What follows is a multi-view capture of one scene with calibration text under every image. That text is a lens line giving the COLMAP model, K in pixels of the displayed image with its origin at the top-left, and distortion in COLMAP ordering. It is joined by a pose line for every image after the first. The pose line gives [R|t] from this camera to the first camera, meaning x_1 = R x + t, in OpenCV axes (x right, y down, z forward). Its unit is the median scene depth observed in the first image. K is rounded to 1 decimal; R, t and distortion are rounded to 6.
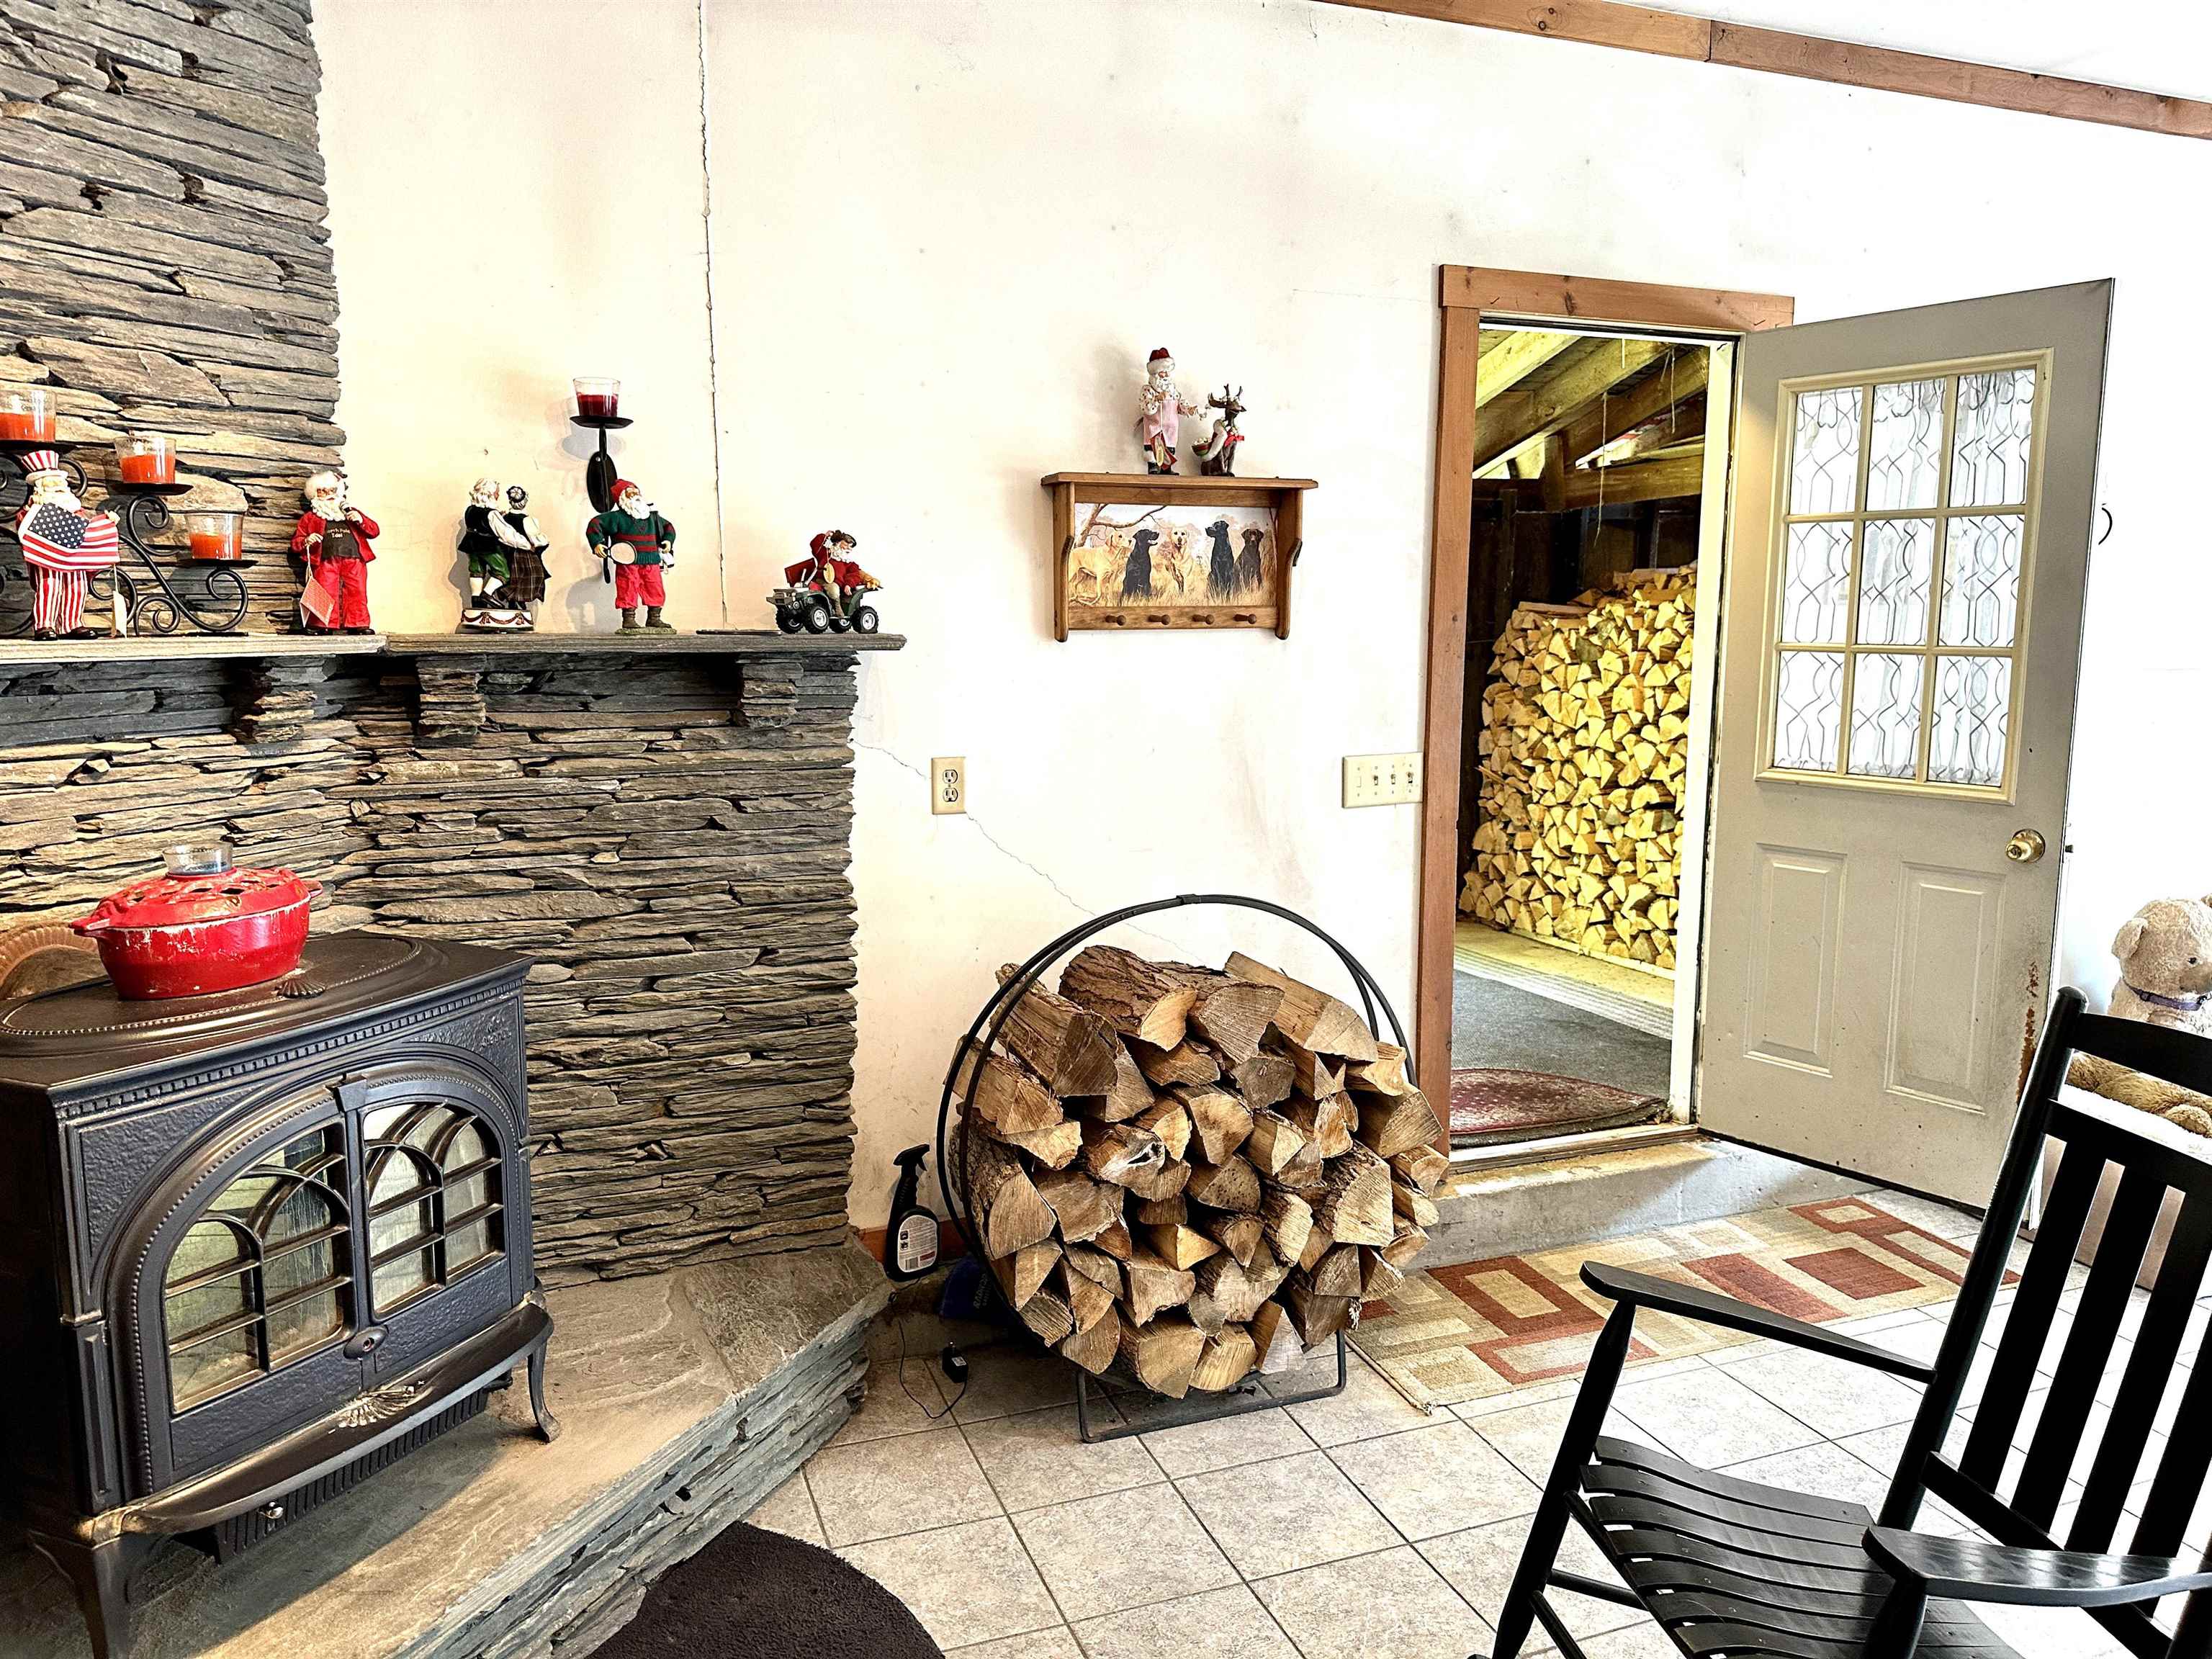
lens RADIAL K [[1573.4, 0, 1110.2], [0, 1573.4, 809.0], [0, 0, 1]] dist [0.045101, -0.049049]
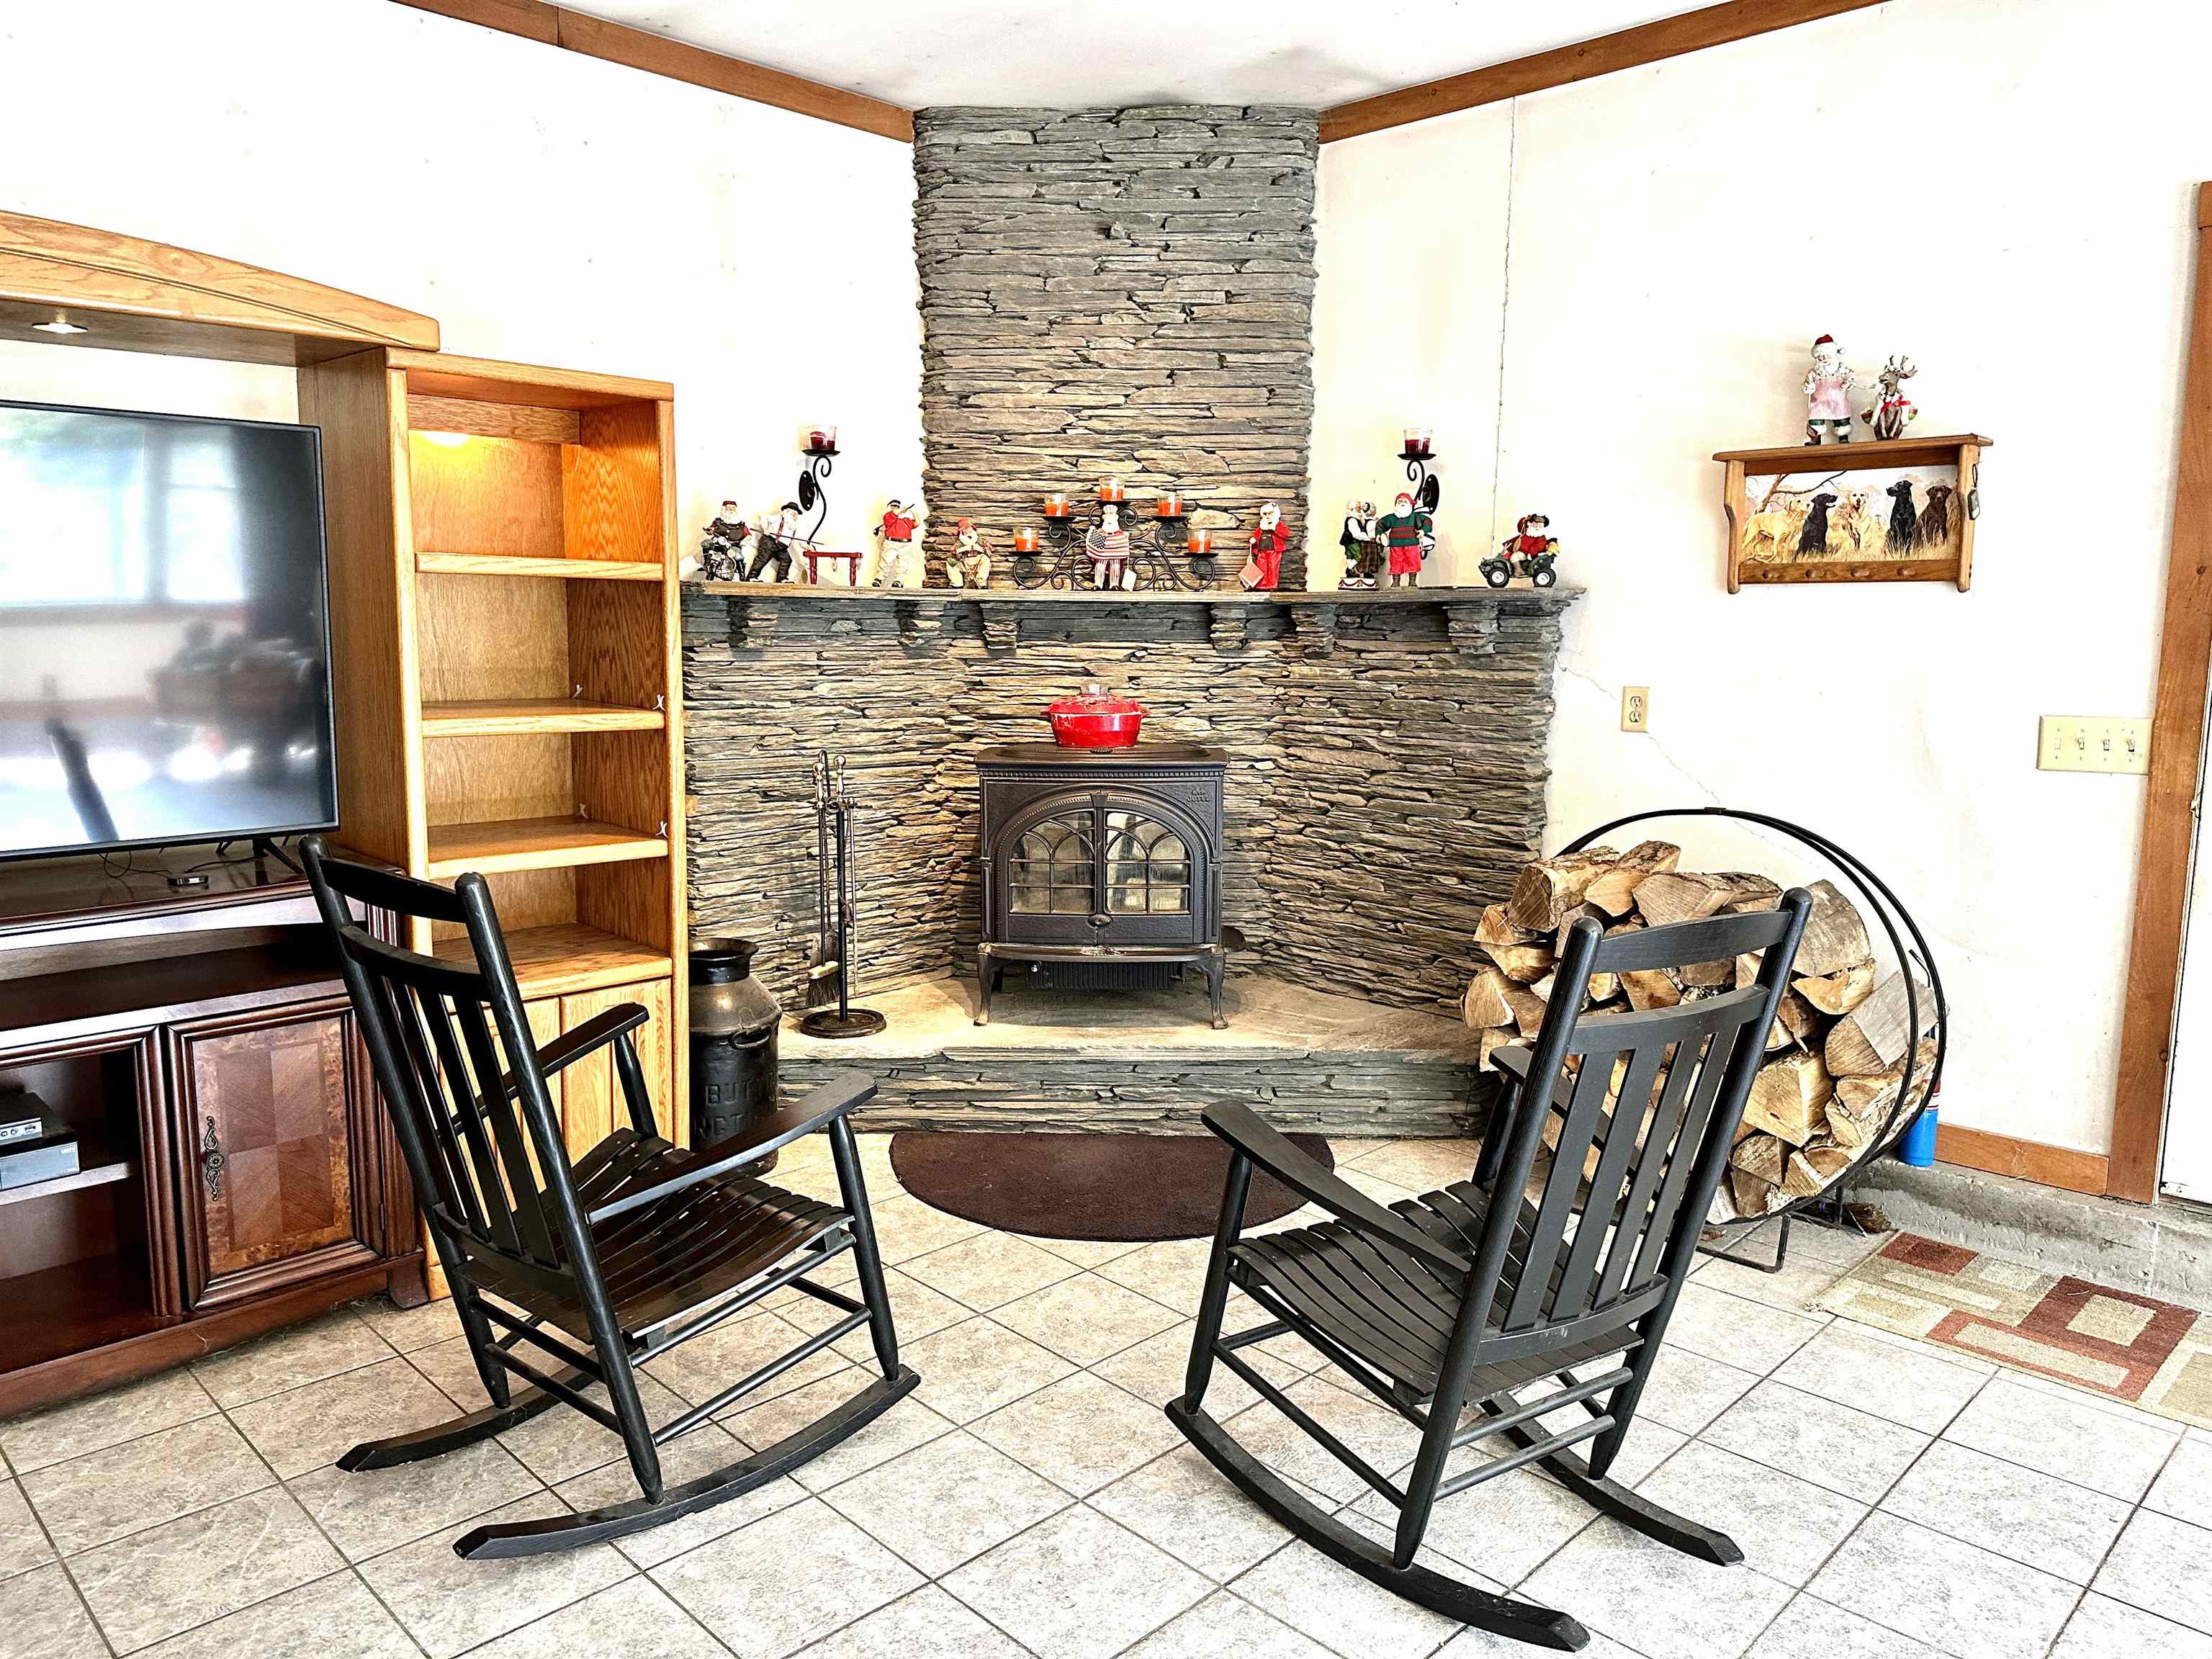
lens RADIAL K [[1573.4, 0, 1101.4], [0, 1573.4, 848.4], [0, 0, 1]] dist [0.045101, -0.049049]
pose [[0.382025, 0.132206, -0.914647, 1.027620], [-0.119311, 0.988487, 0.093046, 0.031768], [0.916418, 0.073582, 0.393401, 0.123072]]
